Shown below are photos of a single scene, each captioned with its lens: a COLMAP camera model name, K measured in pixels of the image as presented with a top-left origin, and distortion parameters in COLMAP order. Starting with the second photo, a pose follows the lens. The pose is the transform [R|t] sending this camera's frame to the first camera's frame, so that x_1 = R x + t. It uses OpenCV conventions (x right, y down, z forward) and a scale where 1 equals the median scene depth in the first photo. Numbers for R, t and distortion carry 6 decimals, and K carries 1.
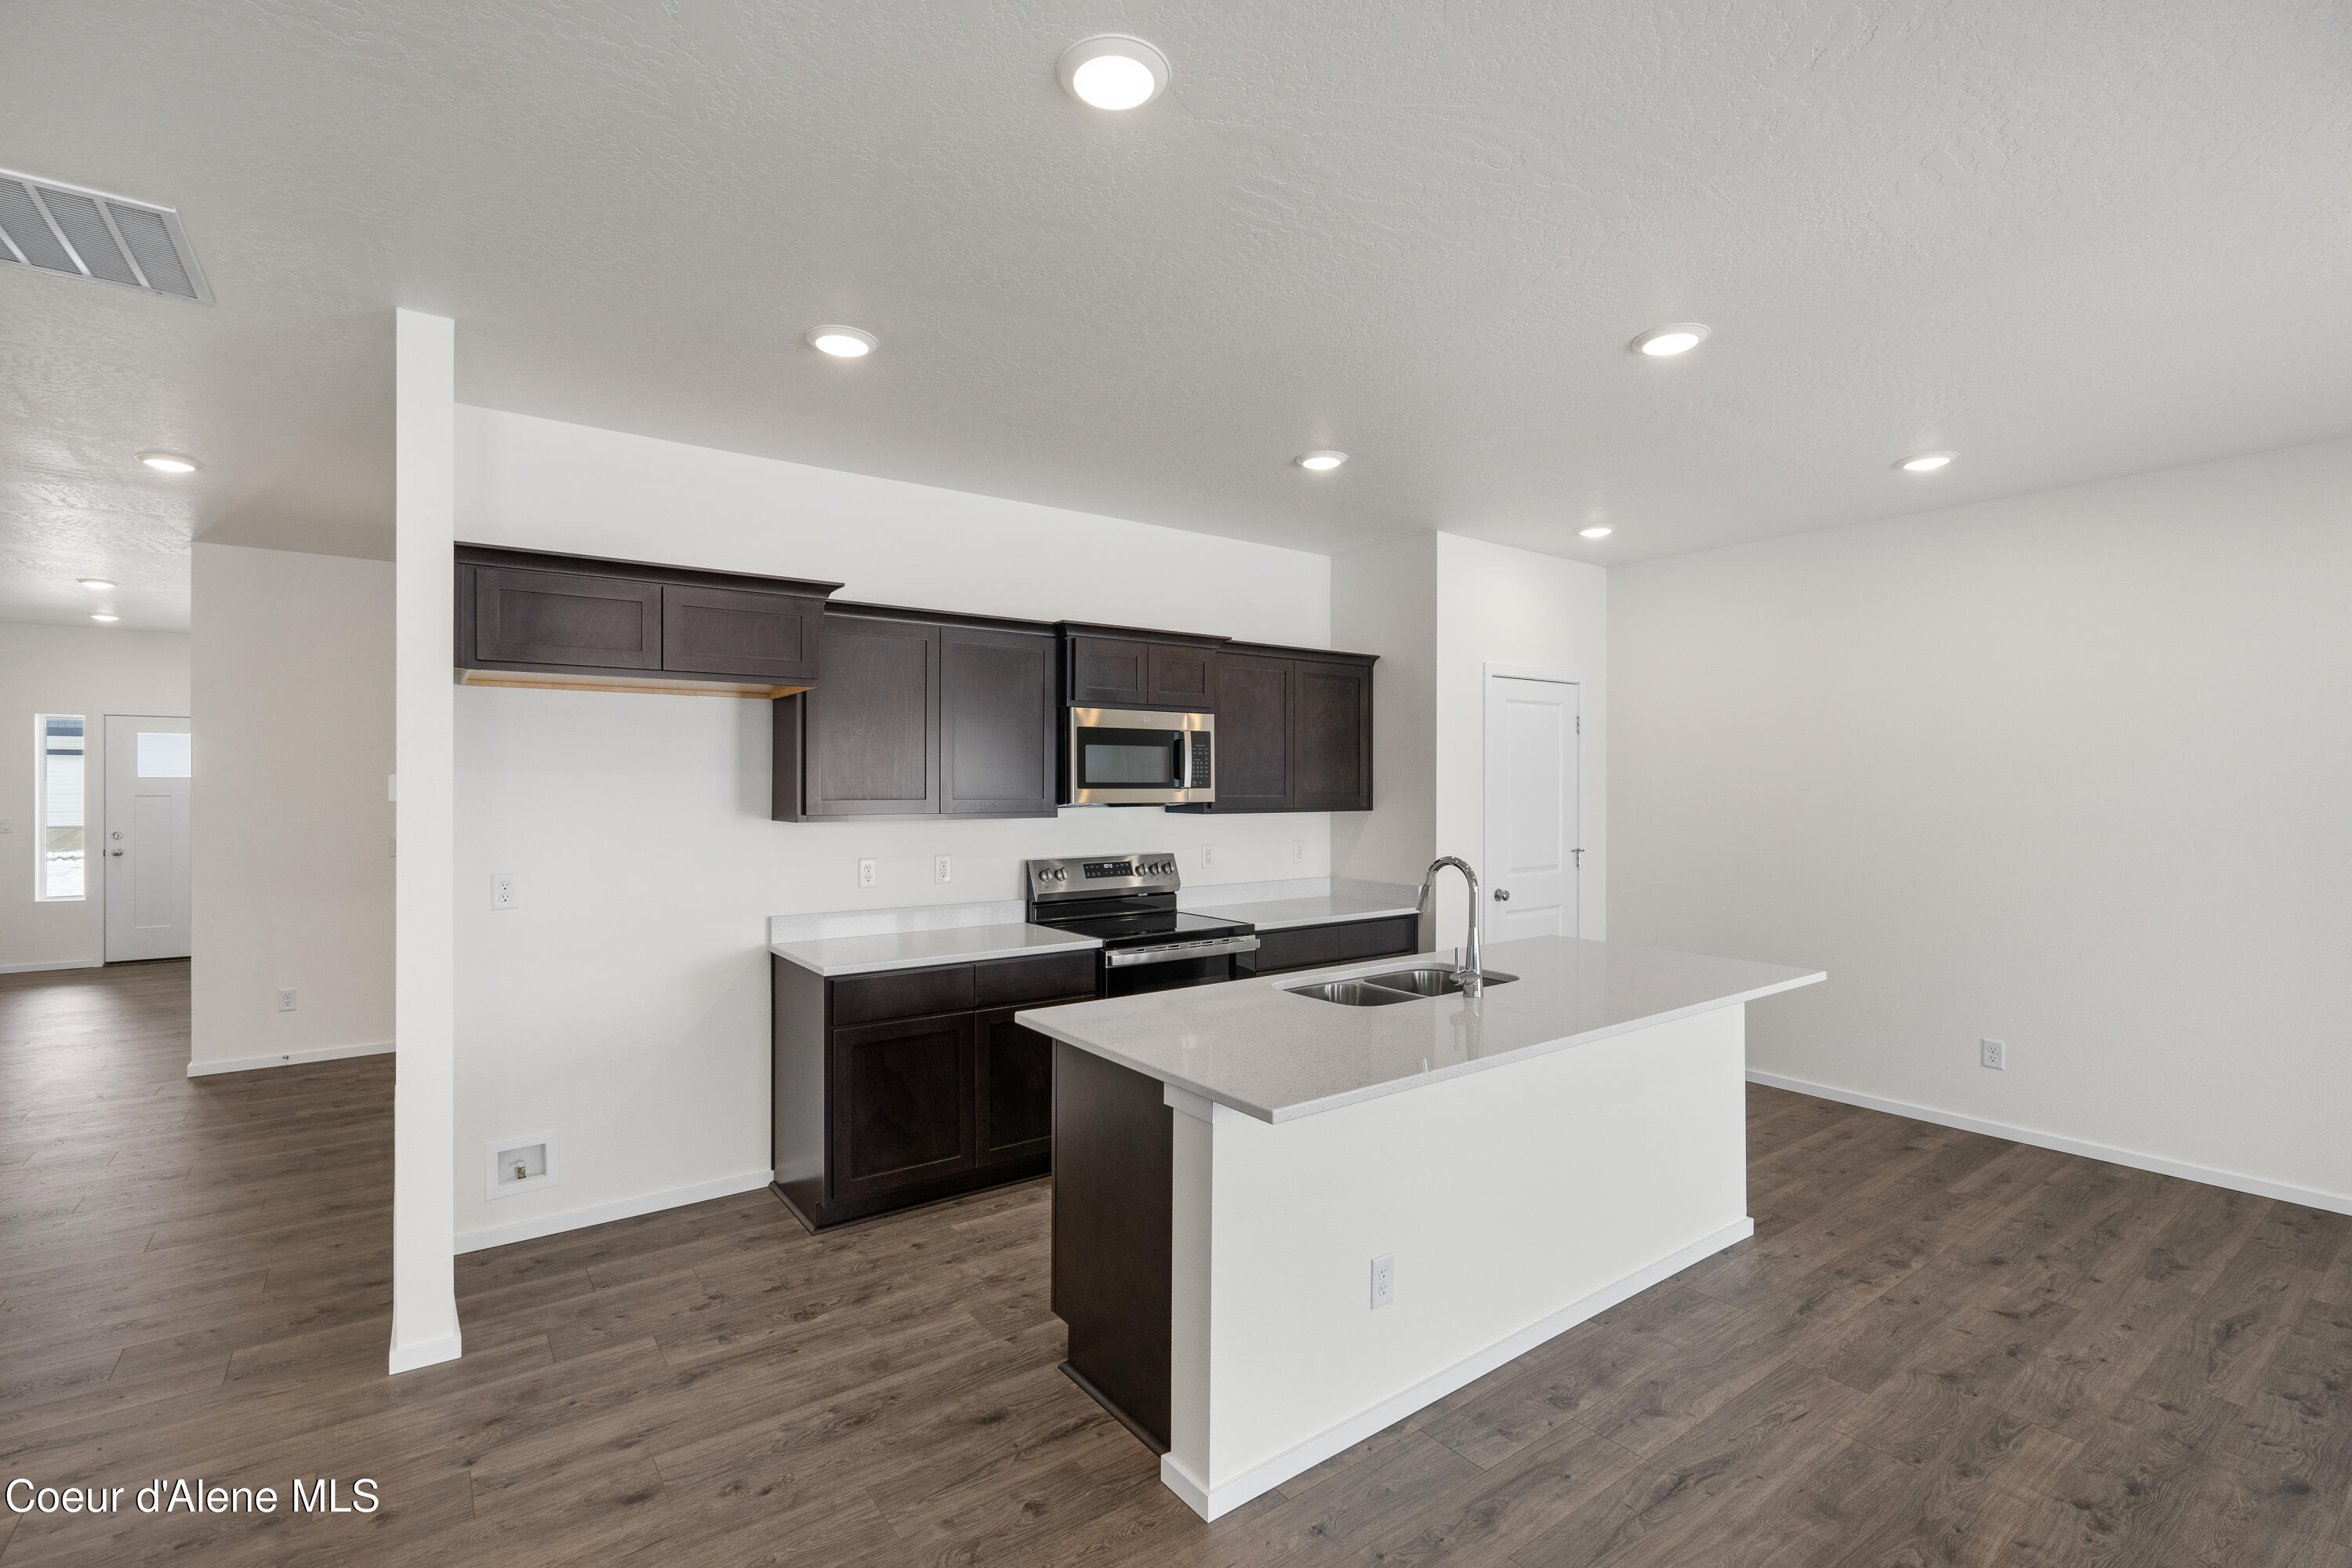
lens RADIAL K [[1058.1, 0, 1170.4], [0, 1058.1, 795.2], [0, 0, 1]] dist [0.000407, 0.001073]
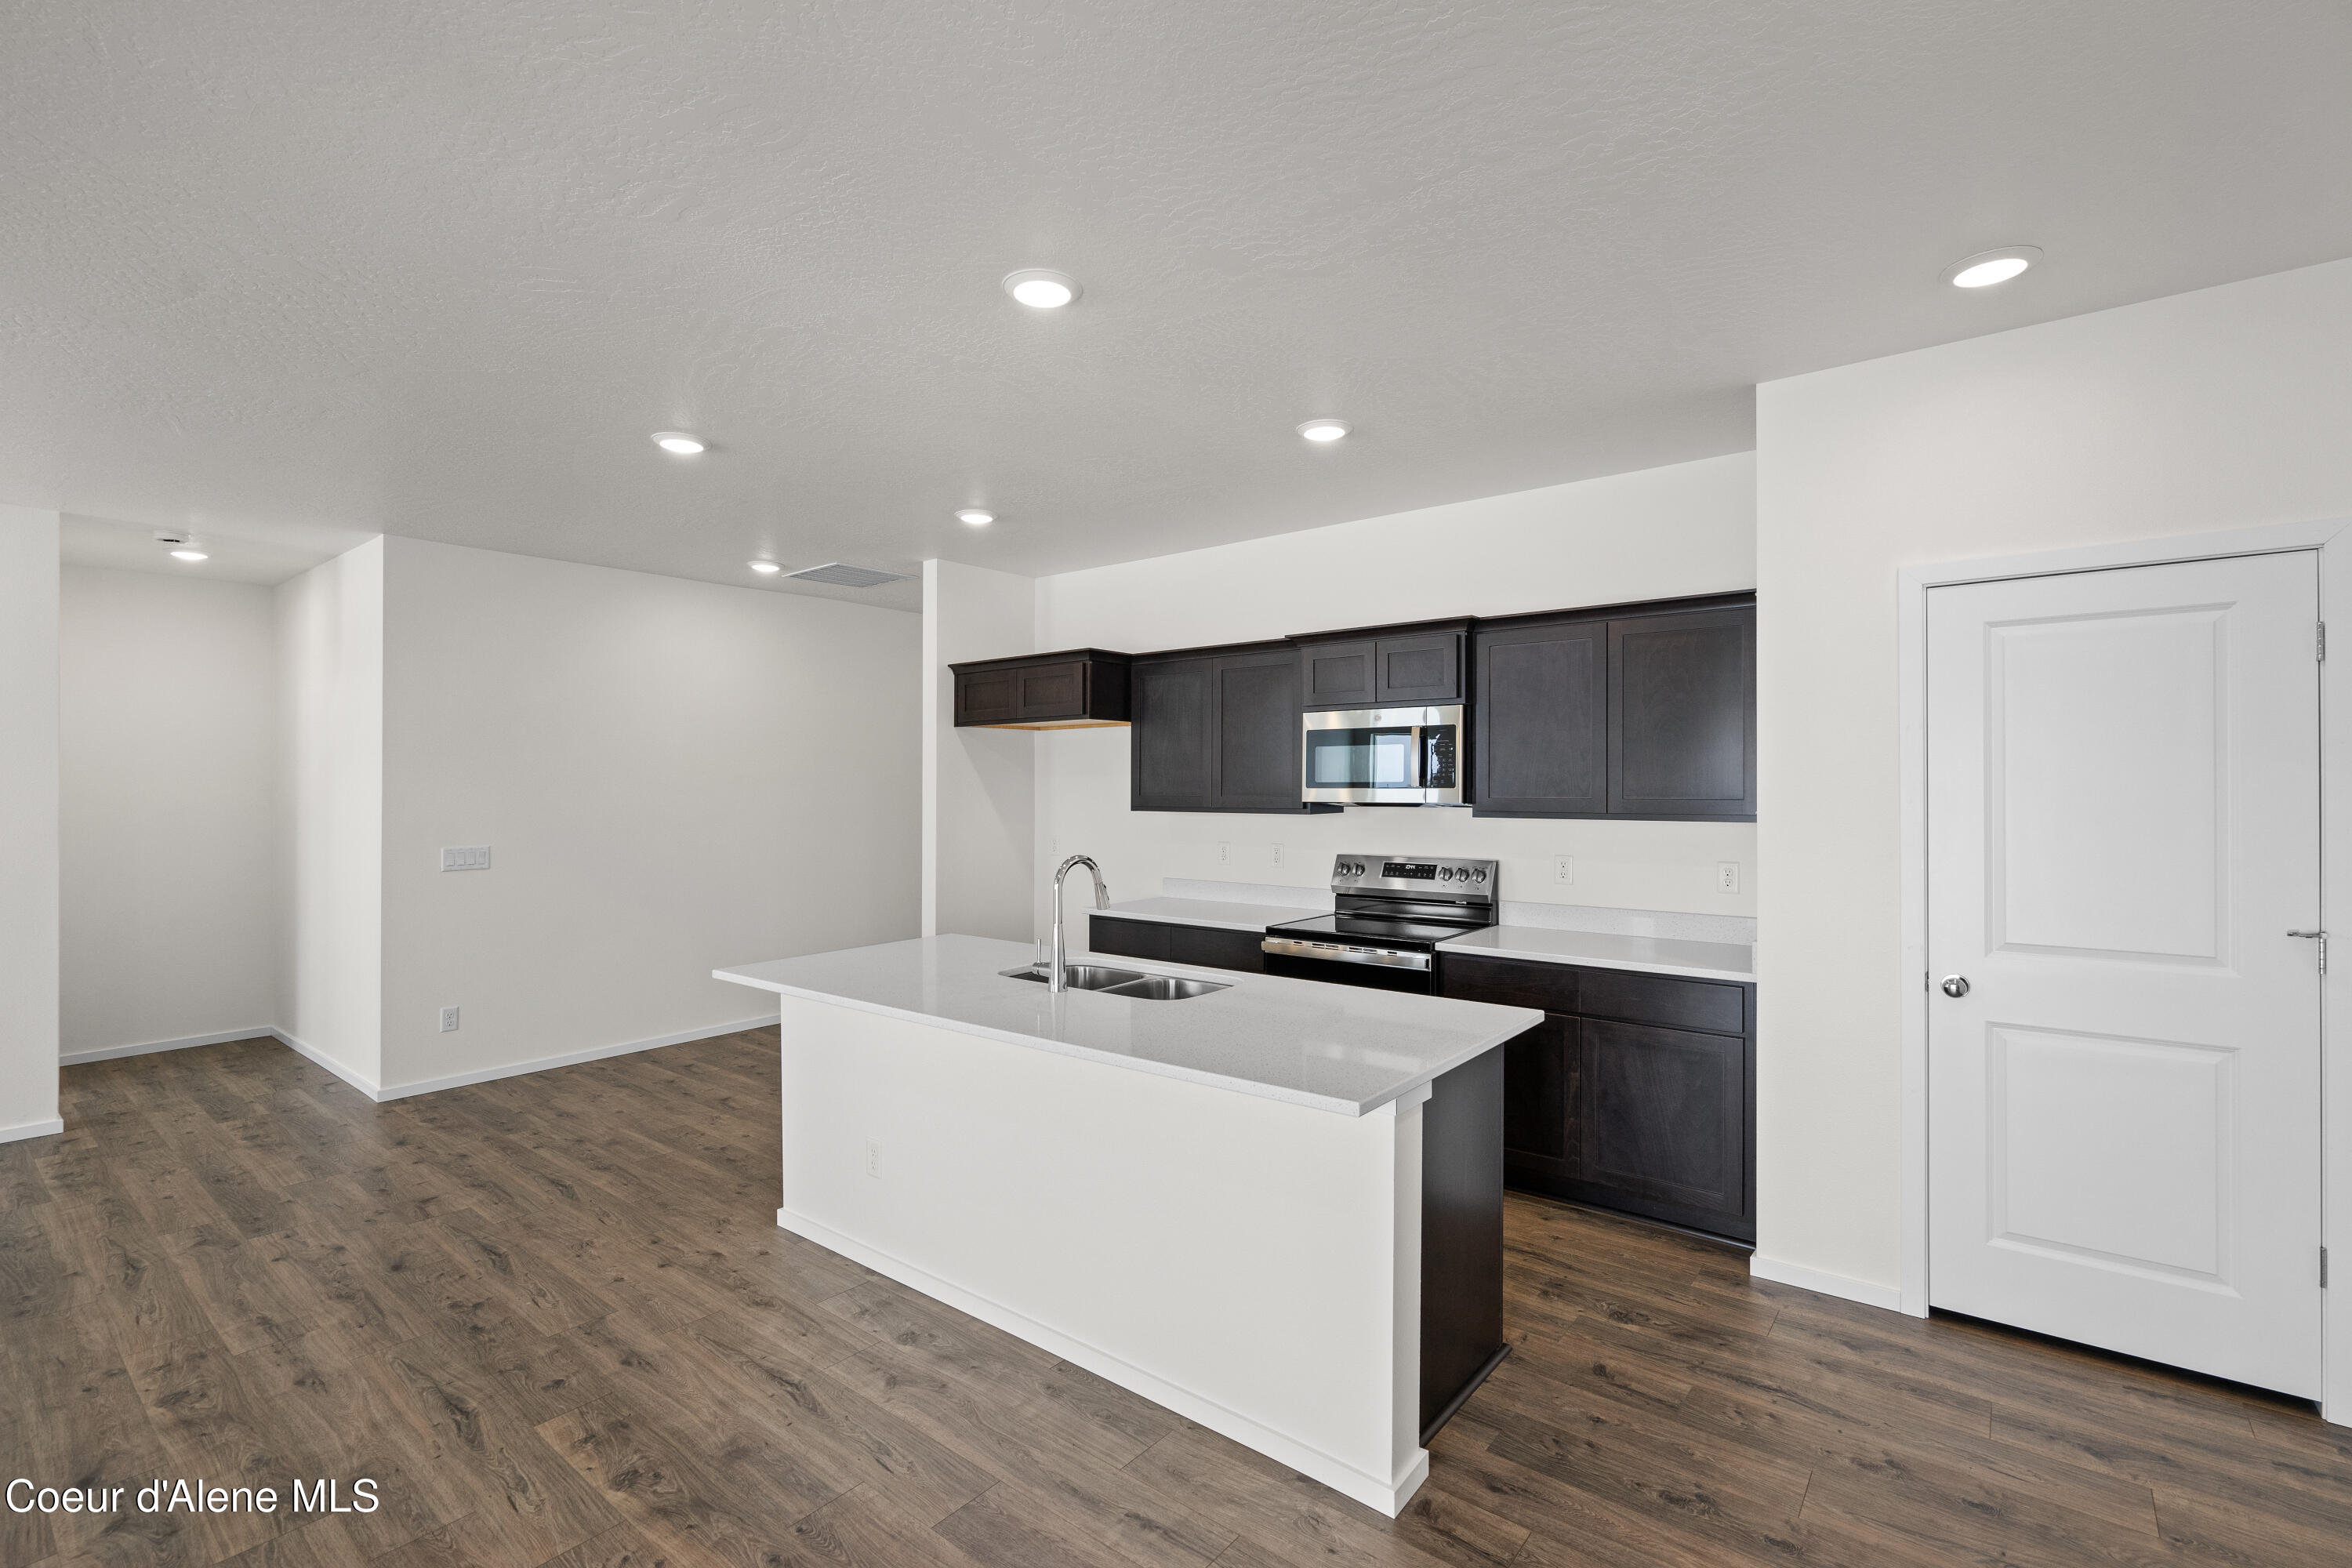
lens RADIAL K [[1058.1, 0, 1168.2], [0, 1058.1, 774.9], [0, 0, 1]] dist [0.000407, 0.001073]
pose [[0.249545, -0.010088, -0.968311, 0.888968], [-0.007588, 0.999895, -0.012373, -0.005019], [0.968334, 0.010435, 0.249442, 0.571402]]
